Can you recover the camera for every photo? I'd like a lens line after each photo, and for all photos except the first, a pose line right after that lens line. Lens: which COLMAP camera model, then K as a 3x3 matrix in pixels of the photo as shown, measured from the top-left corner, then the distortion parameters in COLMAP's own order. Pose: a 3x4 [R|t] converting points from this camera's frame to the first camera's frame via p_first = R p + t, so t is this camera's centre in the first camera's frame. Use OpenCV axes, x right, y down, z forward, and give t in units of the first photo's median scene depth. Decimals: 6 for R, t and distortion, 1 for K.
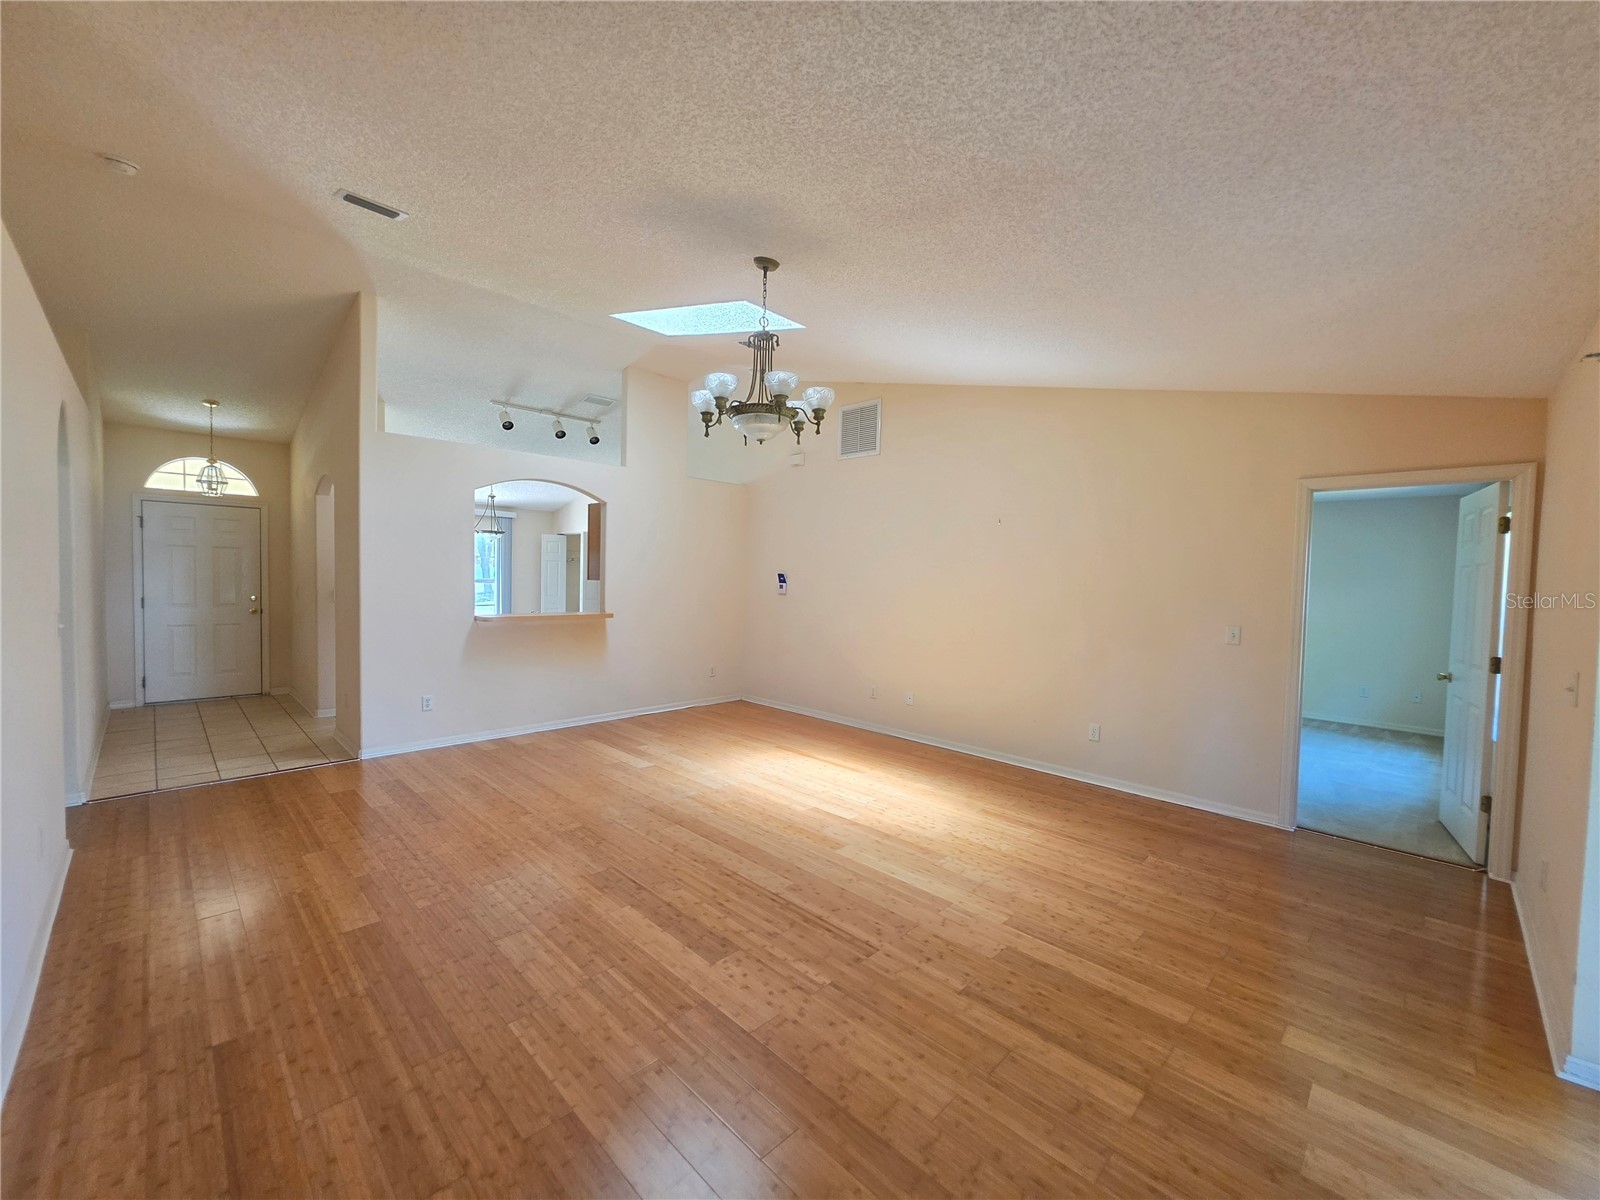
lens RADIAL K [[645.4, 0, 789.0], [0, 645.4, 596.9], [0, 0, 1]] dist [-0.005604, 0.000763]
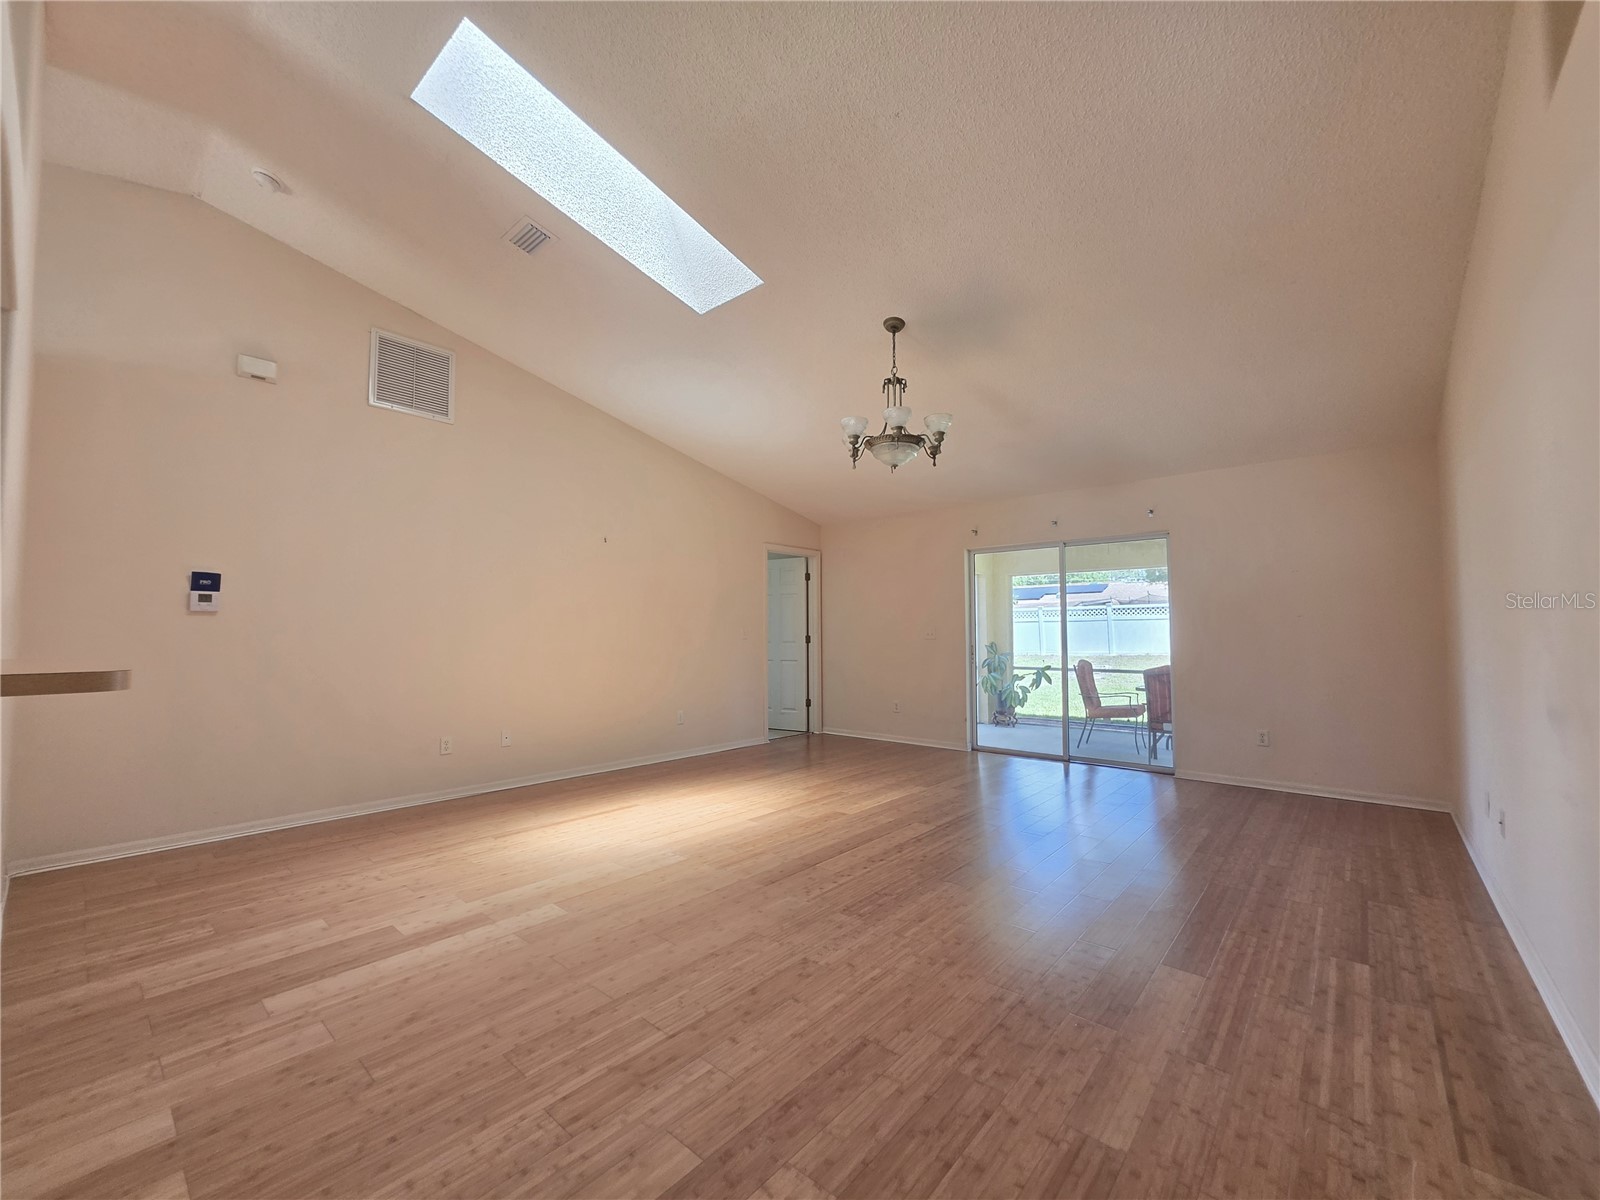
lens RADIAL K [[647.5, 0, 795.0], [0, 647.5, 602.7], [0, 0, 1]] dist [-0.003952, 0.001357]
pose [[-0.071098, 0.025031, 0.997155, -1.166878], [0.032058, 0.999226, -0.022797, 0.029506], [-0.996954, 0.030346, -0.071845, 1.221860]]
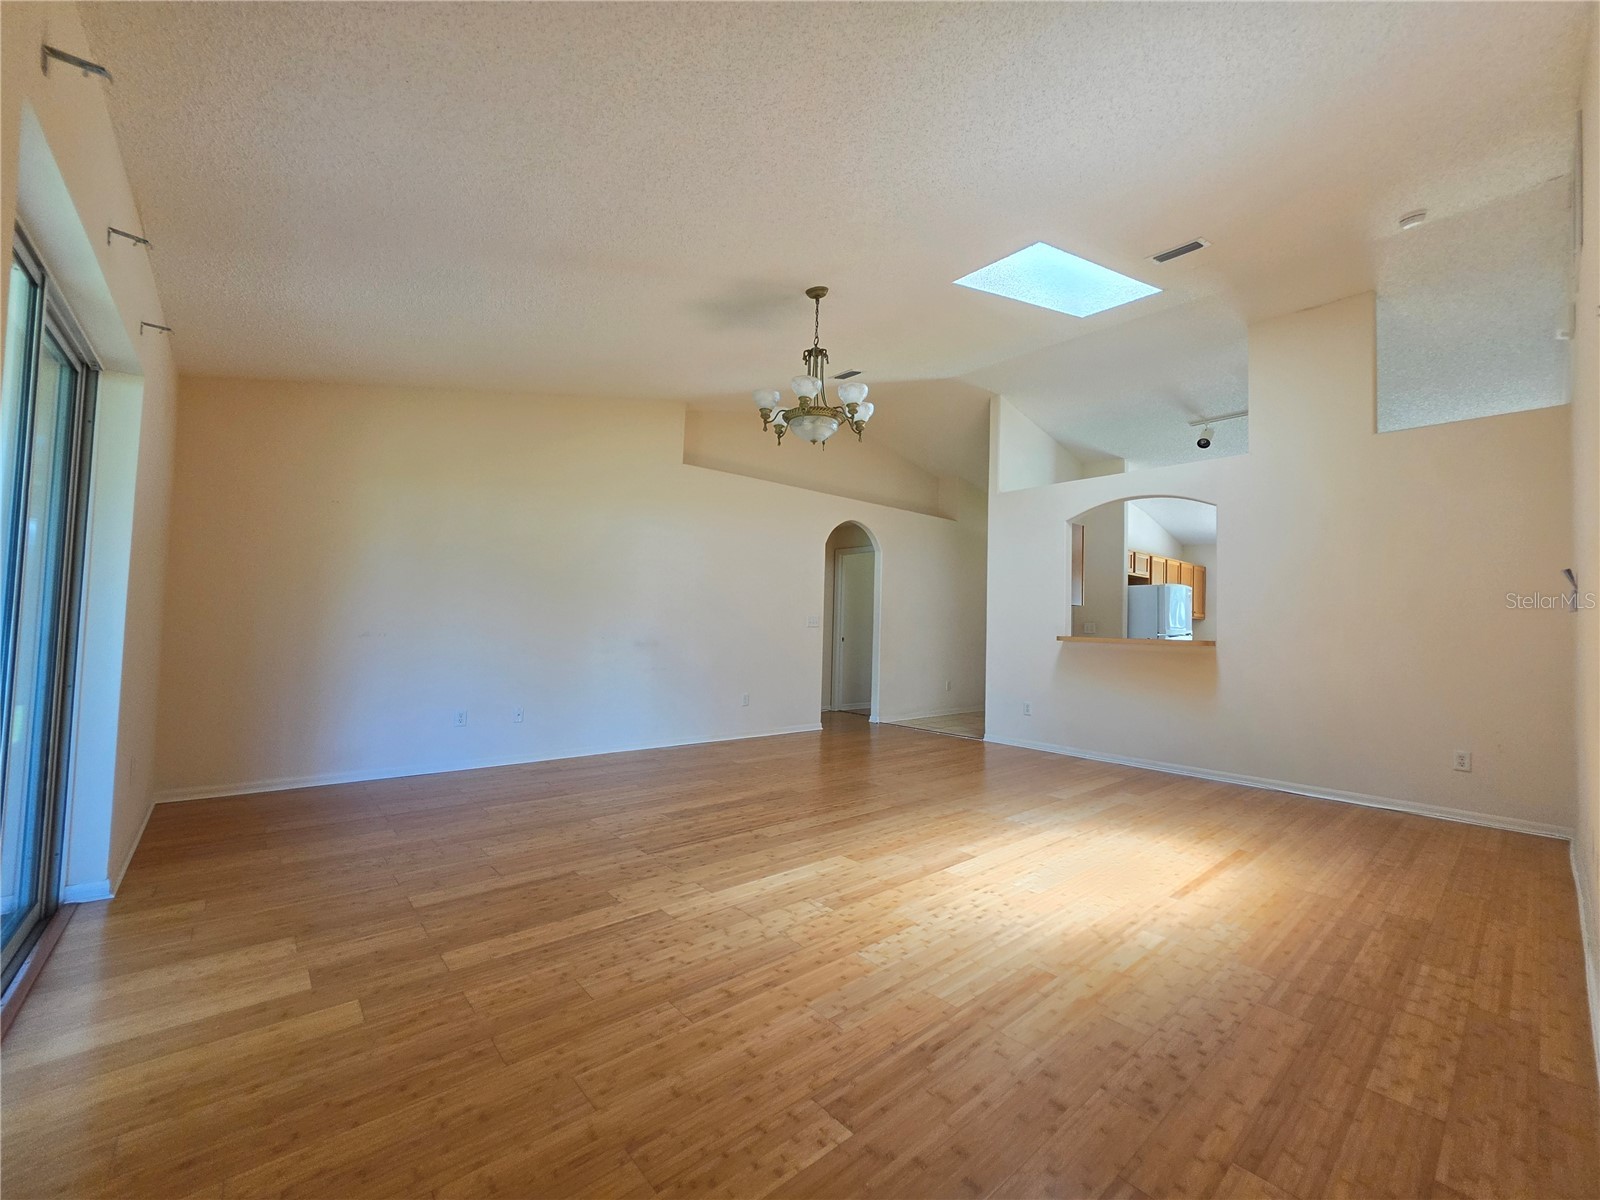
lens RADIAL K [[646.3, 0, 800.0], [0, 646.3, 600.0], [0, 0, 1]] dist [-0.004784, 0.000412]
pose [[-0.061221, -0.064646, -0.996029, 1.028793], [-0.063150, 0.996152, -0.060772, 0.102724], [0.996125, 0.059179, -0.065068, 1.019141]]
